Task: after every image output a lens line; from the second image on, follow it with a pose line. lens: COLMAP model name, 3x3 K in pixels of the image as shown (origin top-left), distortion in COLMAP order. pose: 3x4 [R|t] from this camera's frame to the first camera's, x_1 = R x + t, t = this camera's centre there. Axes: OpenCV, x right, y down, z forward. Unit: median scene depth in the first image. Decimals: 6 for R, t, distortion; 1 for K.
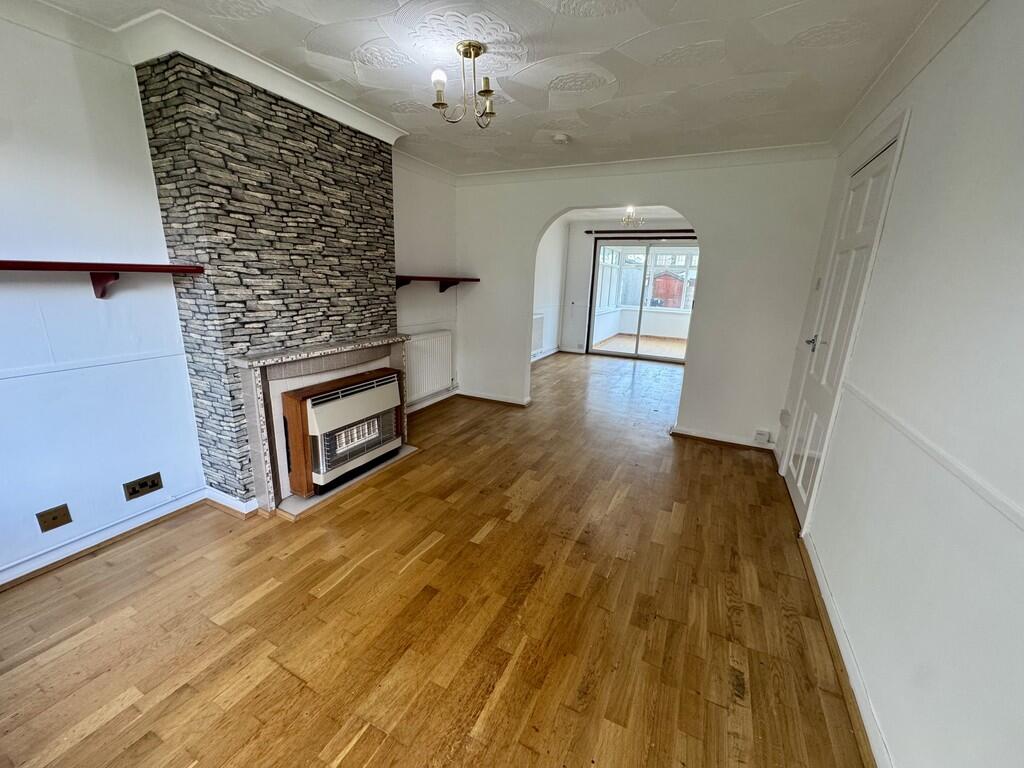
lens RADIAL K [[408.8, 0, 512.7], [0, 408.8, 385.8], [0, 0, 1]] dist [0.002057, 0.000896]
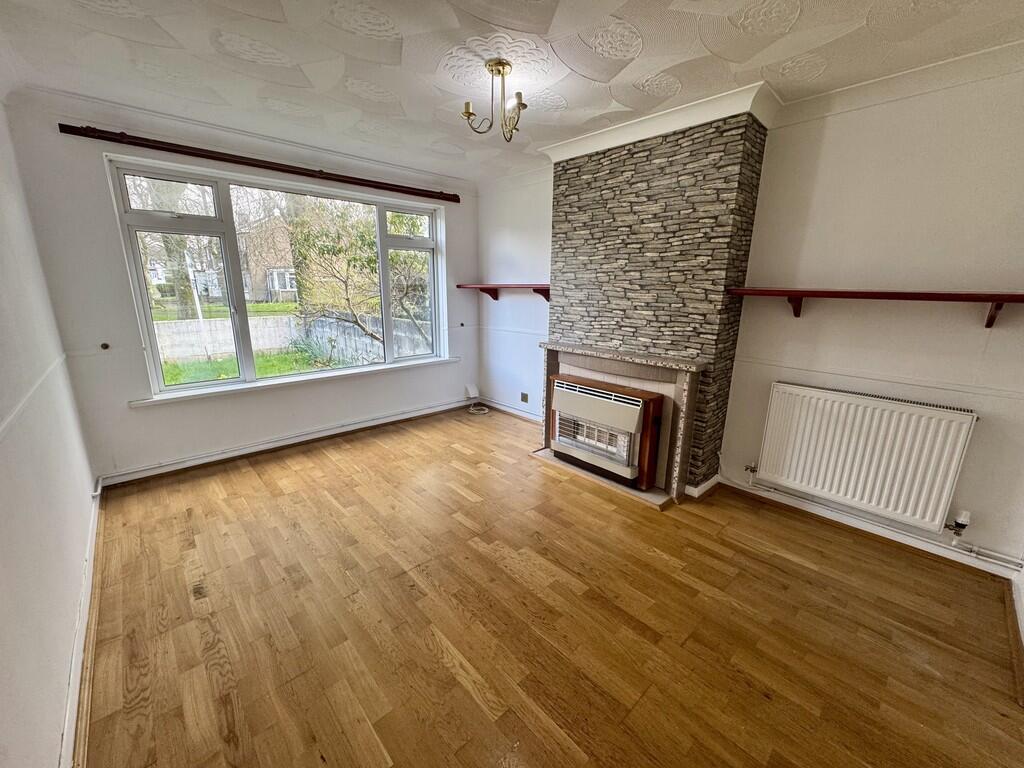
lens RADIAL K [[408.8, 0, 512.9], [0, 408.8, 383.3], [0, 0, 1]] dist [0.002057, 0.000896]
pose [[-0.355851, 0.187299, -0.915582, 0.679565], [-0.257799, 0.922023, 0.288813, -0.269682], [0.898282, 0.338810, -0.279817, 1.095545]]
